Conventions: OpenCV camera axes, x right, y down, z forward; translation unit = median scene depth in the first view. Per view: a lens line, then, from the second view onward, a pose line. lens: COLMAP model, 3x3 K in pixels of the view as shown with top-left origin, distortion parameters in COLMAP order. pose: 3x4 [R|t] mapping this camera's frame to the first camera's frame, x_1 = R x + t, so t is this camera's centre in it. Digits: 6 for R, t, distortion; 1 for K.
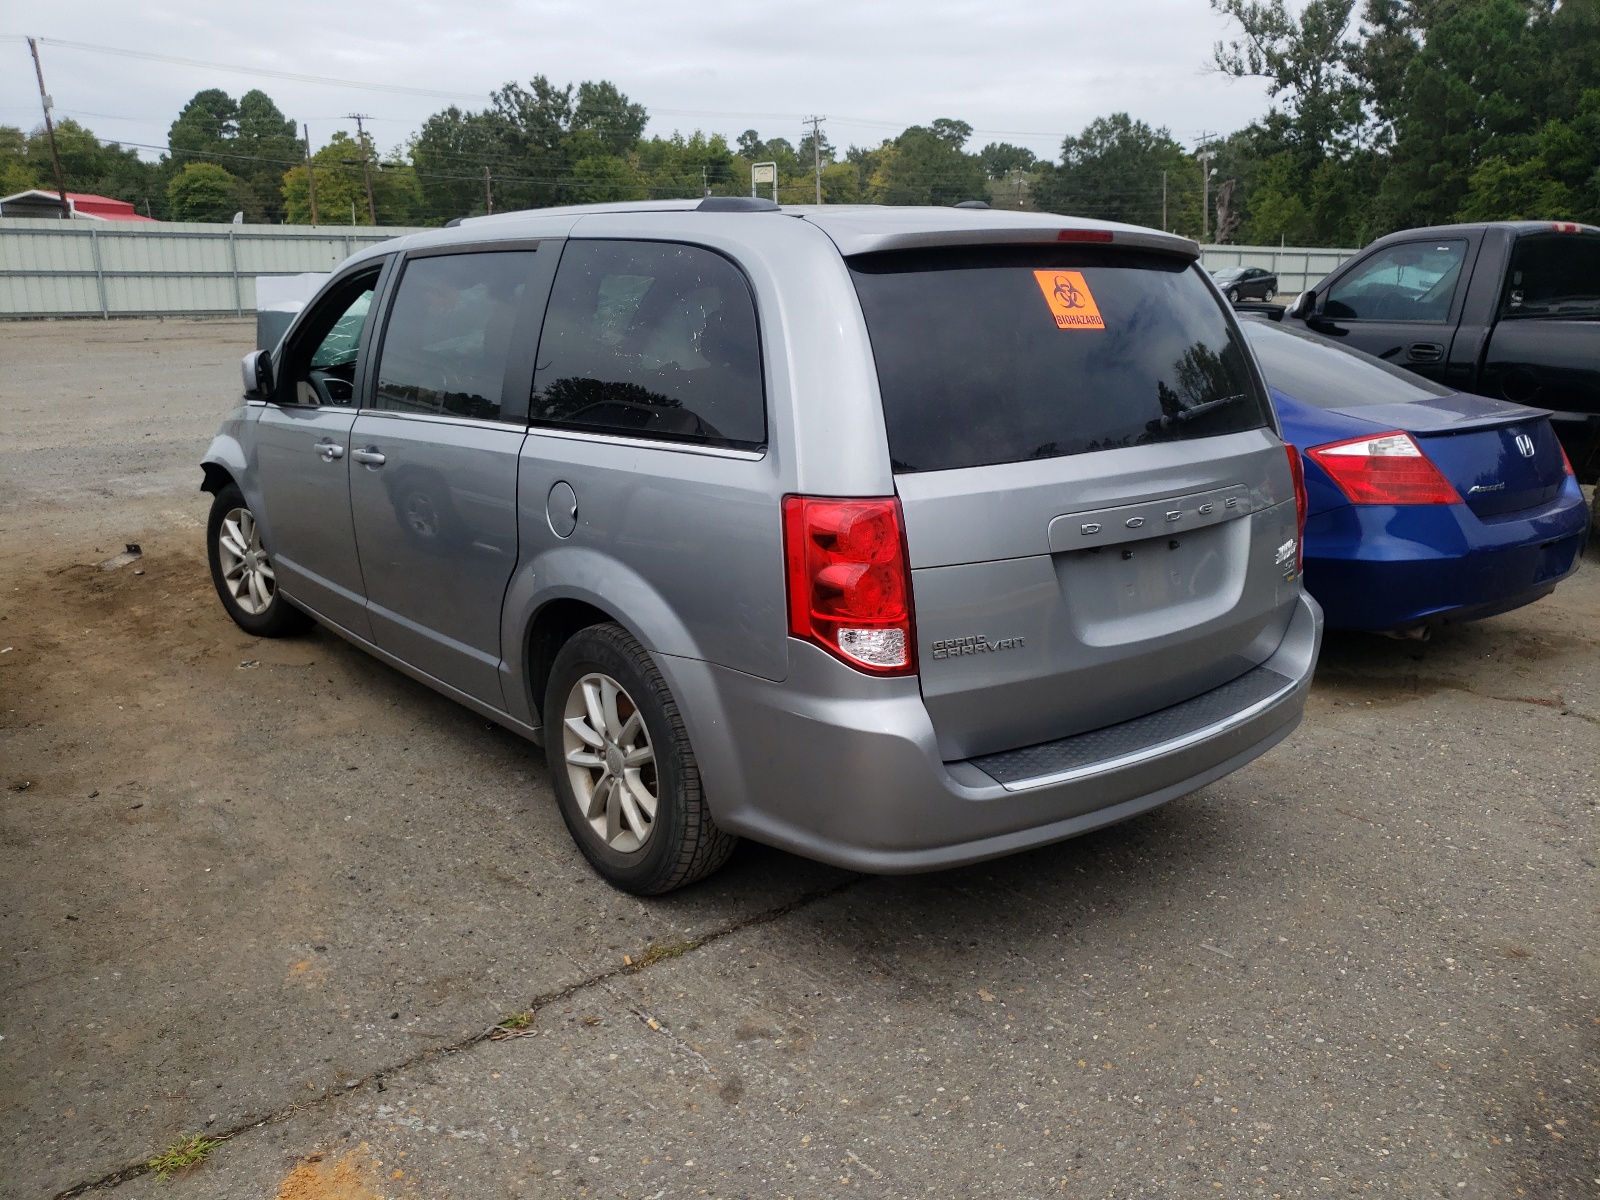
lens RADIAL K [[1282.8, 0, 801.2], [0, 1282.8, 621.0], [0, 0, 1]] dist [0.115482, -0.211144]
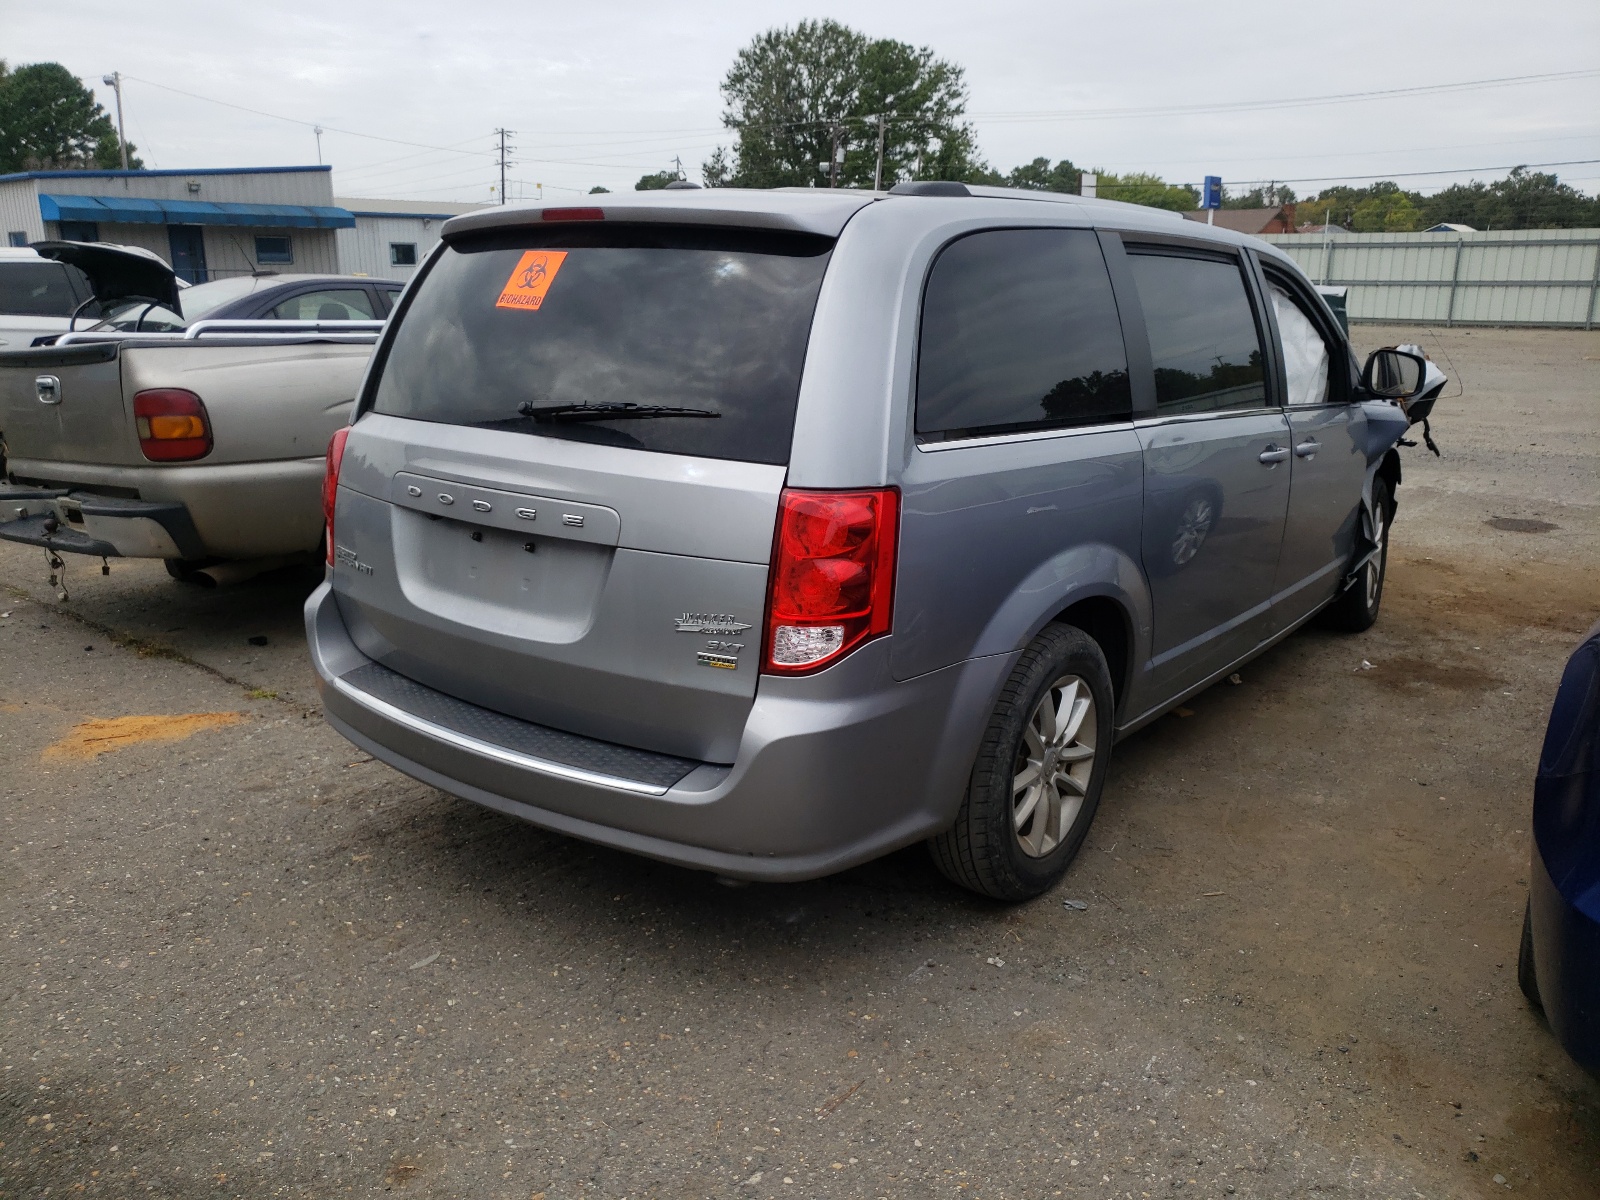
lens RADIAL K [[1258.4, 0, 800.0], [0, 1258.4, 600.0], [0, 0, 1]] dist [0.002815, 0.010340]
pose [[0.206996, 0.234994, -0.949700, 0.941875], [-0.257098, 0.949672, 0.178951, -0.184617], [0.943956, 0.207124, 0.256995, 0.764630]]
